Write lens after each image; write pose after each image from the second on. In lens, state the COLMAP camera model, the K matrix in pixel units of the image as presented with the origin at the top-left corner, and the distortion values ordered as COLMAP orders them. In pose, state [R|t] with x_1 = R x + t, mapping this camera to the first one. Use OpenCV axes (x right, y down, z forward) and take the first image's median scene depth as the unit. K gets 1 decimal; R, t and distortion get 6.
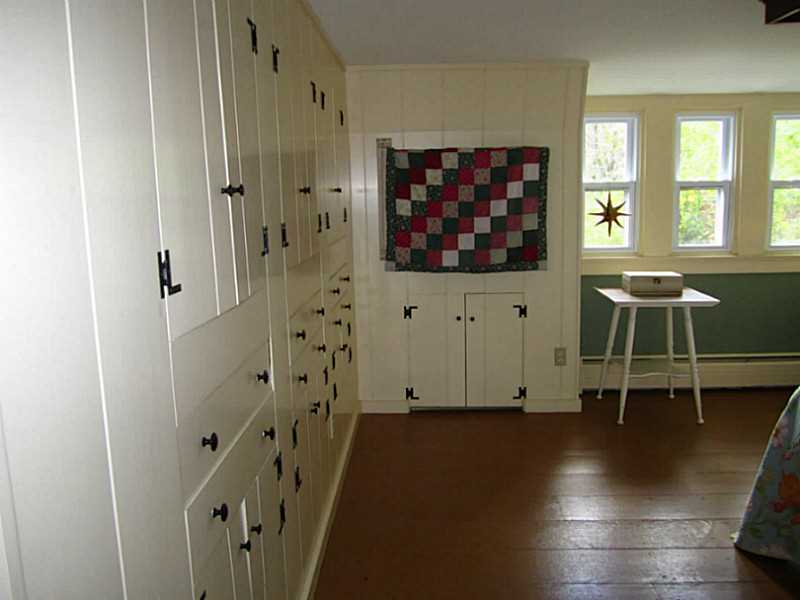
lens RADIAL K [[704.7, 0, 399.4], [0, 704.7, 326.1], [0, 0, 1]] dist [-0.041204, 0.008827]
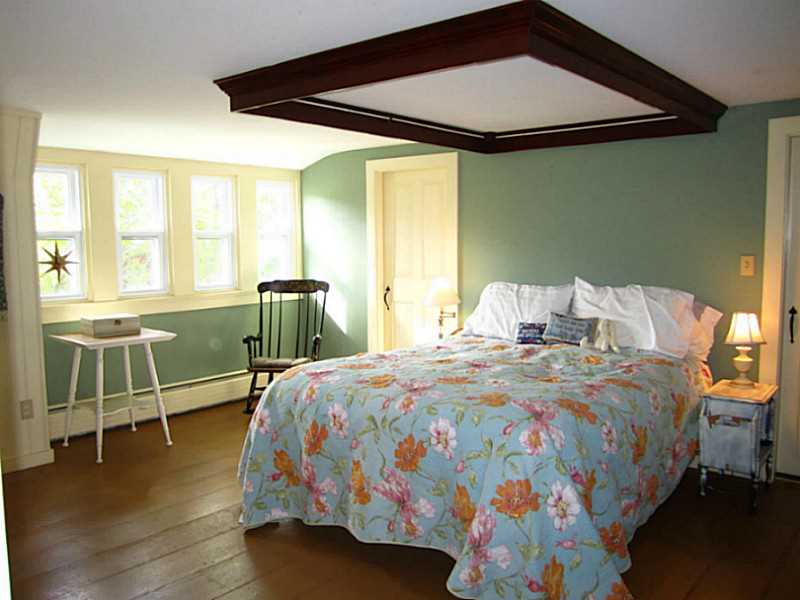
lens RADIAL K [[704.7, 0, 399.4], [0, 704.7, 326.1], [0, 0, 1]] dist [-0.041204, 0.008827]
pose [[0.610347, -0.079350, 0.788150, -0.207373], [0.135082, 0.990823, -0.004852, 0.003409], [-0.780532, 0.109426, 0.615464, 0.002617]]
